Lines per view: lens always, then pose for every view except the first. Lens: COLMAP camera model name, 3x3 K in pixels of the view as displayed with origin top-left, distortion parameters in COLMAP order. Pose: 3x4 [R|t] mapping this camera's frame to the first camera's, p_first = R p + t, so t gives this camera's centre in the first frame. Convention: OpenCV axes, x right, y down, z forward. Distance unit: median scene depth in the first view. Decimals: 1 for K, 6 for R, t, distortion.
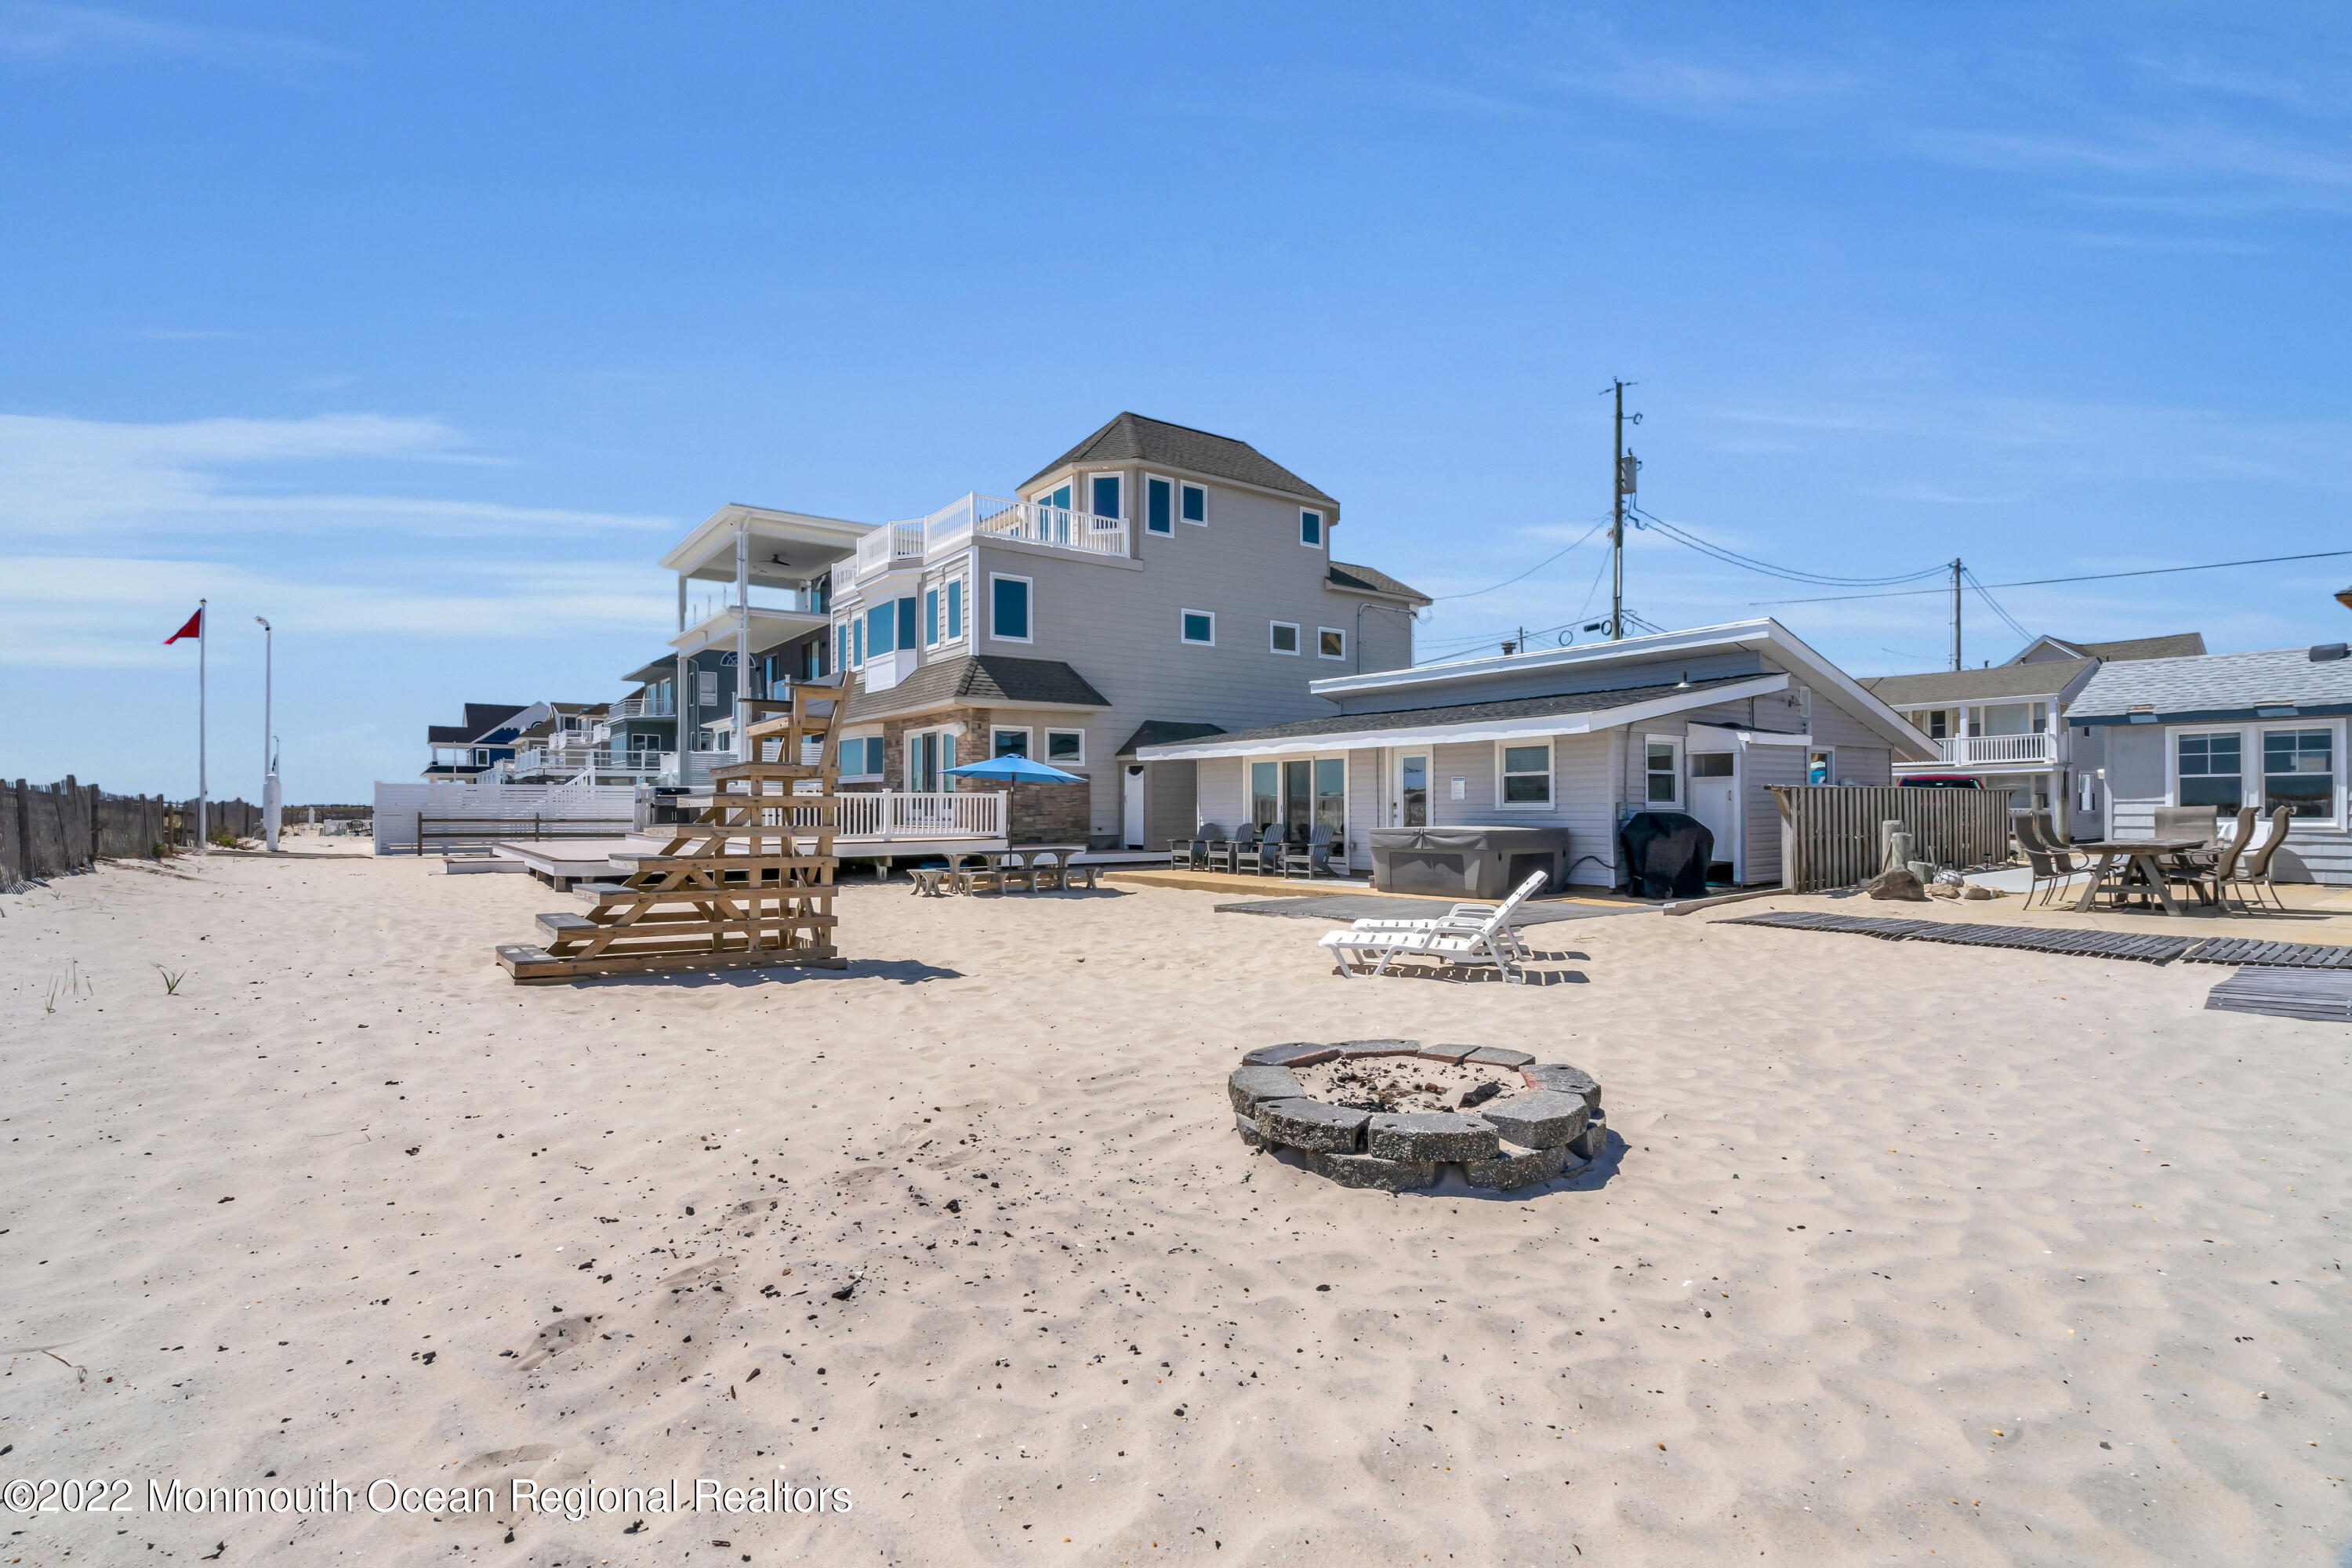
lens RADIAL K [[1063.0, 0, 1175.8], [0, 1063.0, 790.4], [0, 0, 1]] dist [0.000431, 0.000216]
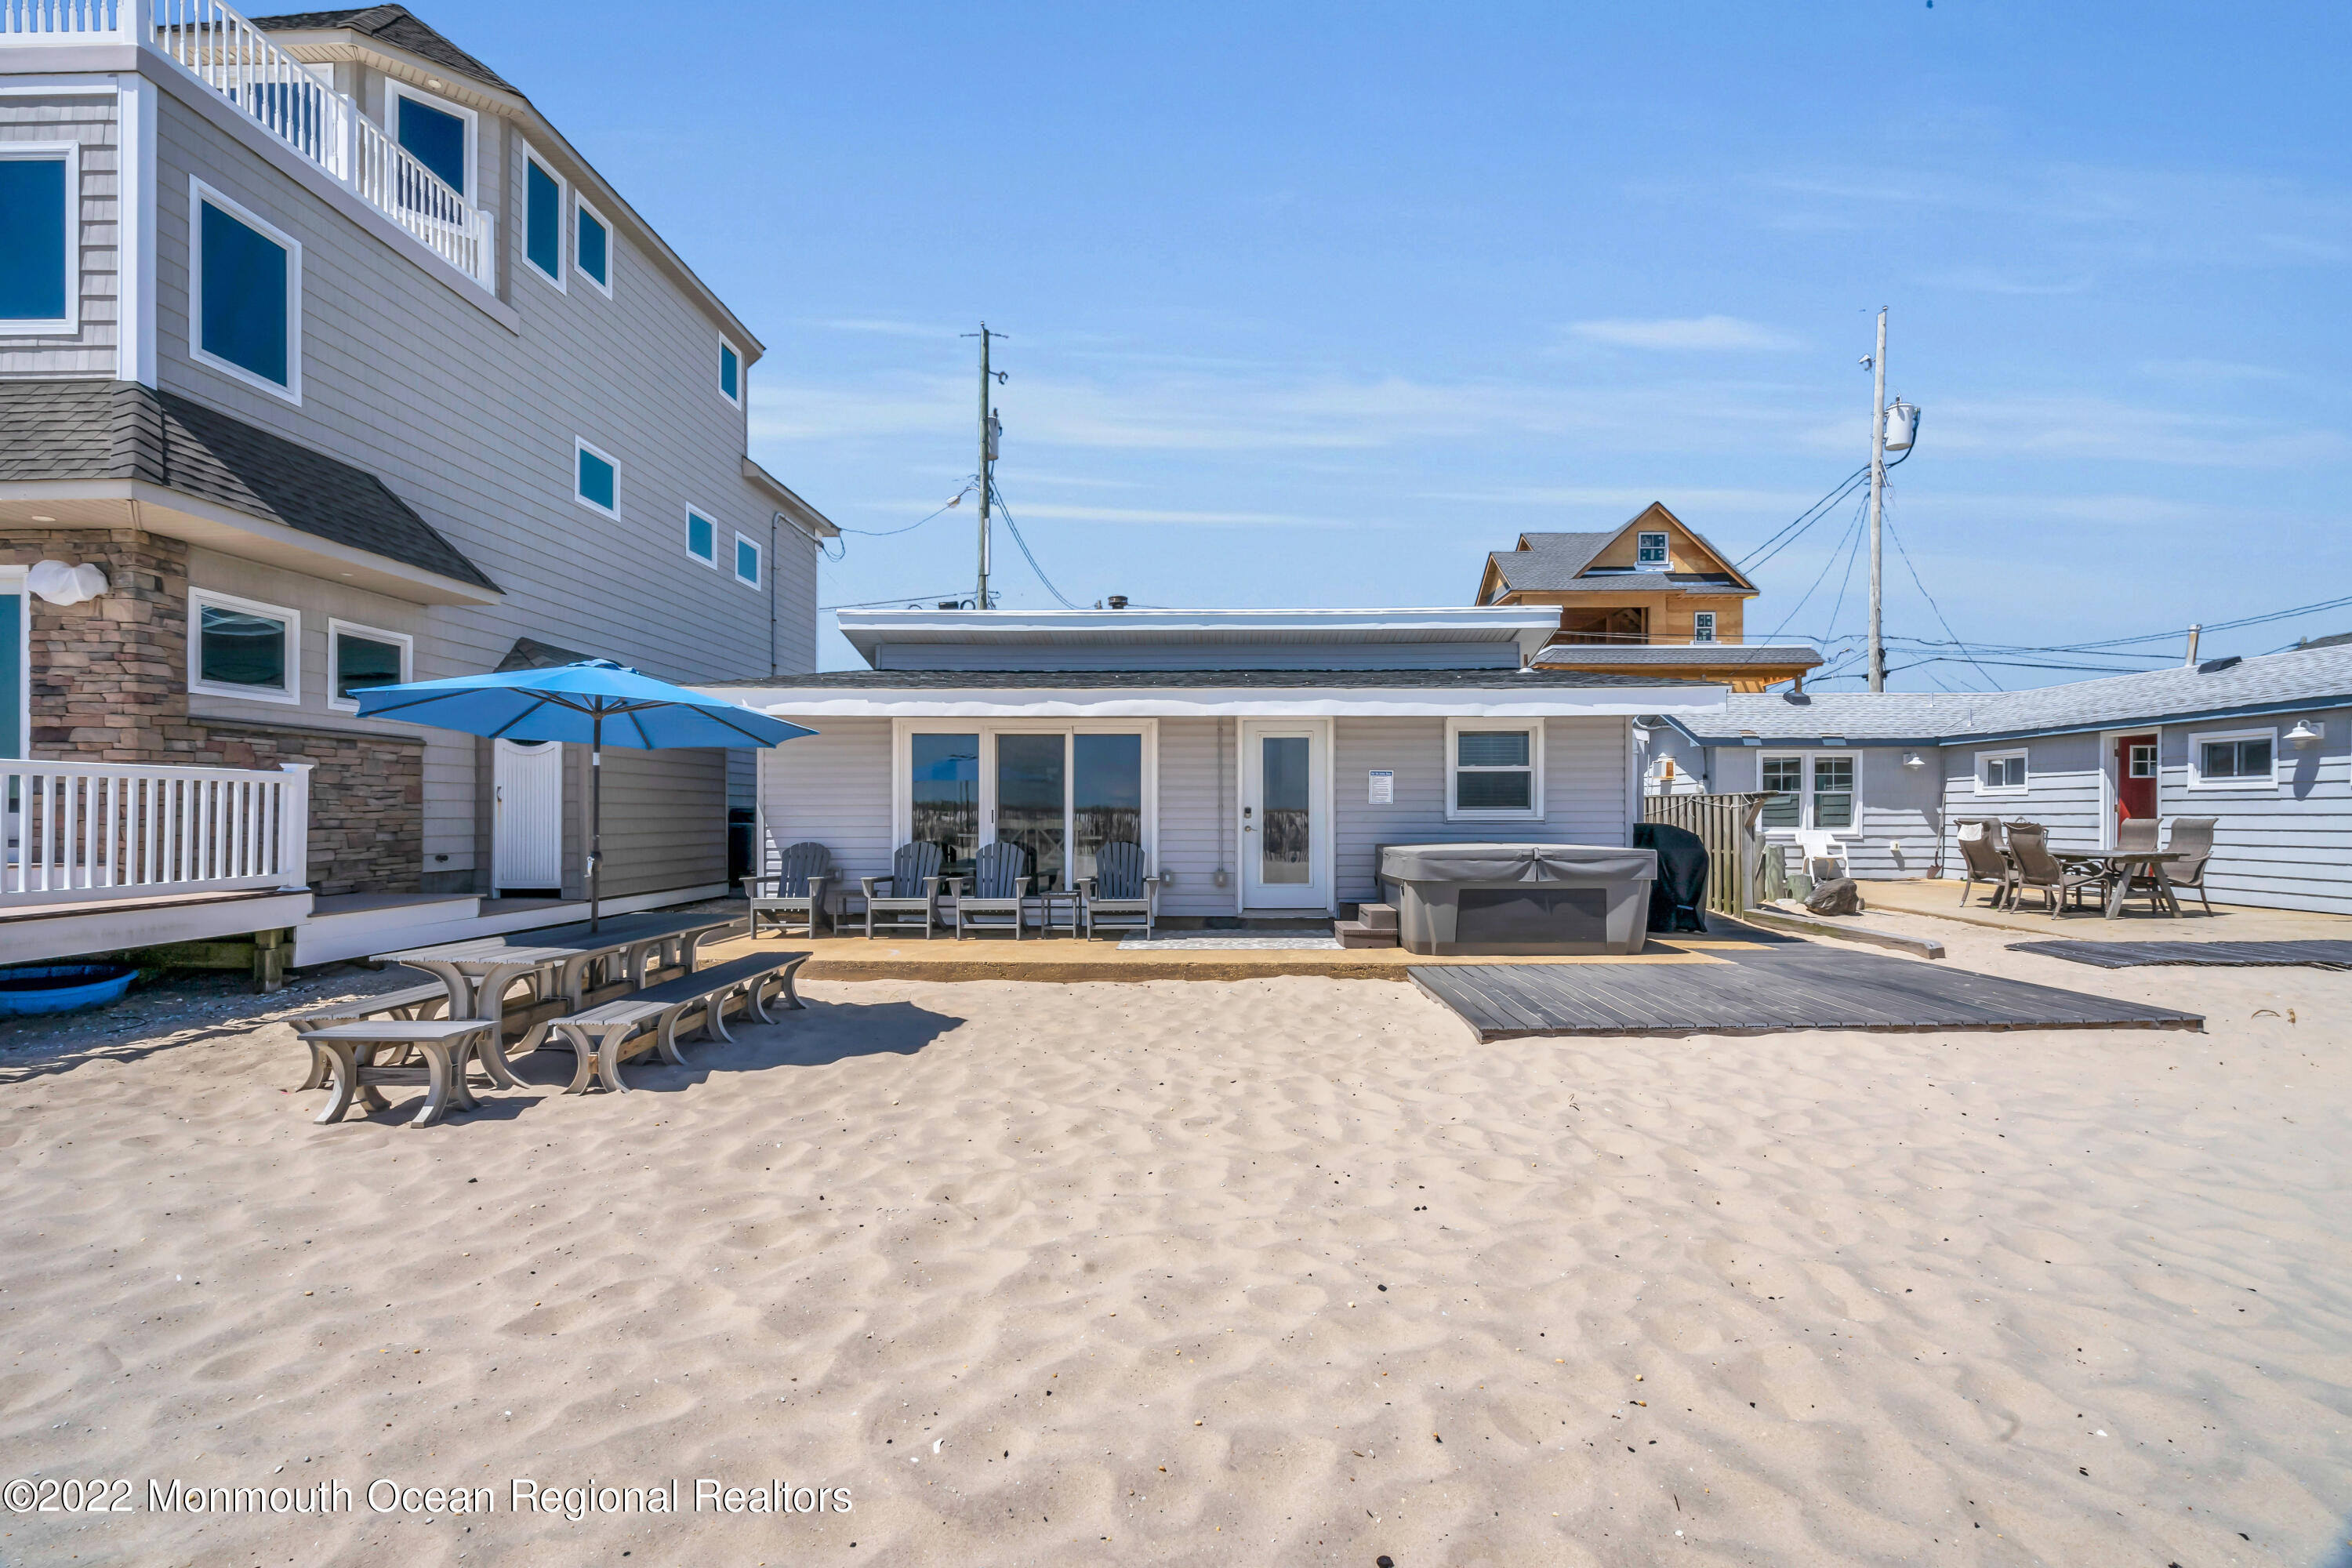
lens RADIAL K [[1063.0, 0, 1171.9], [0, 1063.0, 807.7], [0, 0, 1]] dist [0.000431, 0.000216]
pose [[0.628451, 0.010771, 0.777774, -0.243971], [-0.017054, 0.999855, -0.000066, 0.009602], [-0.777662, -0.013223, 0.628543, 0.492173]]
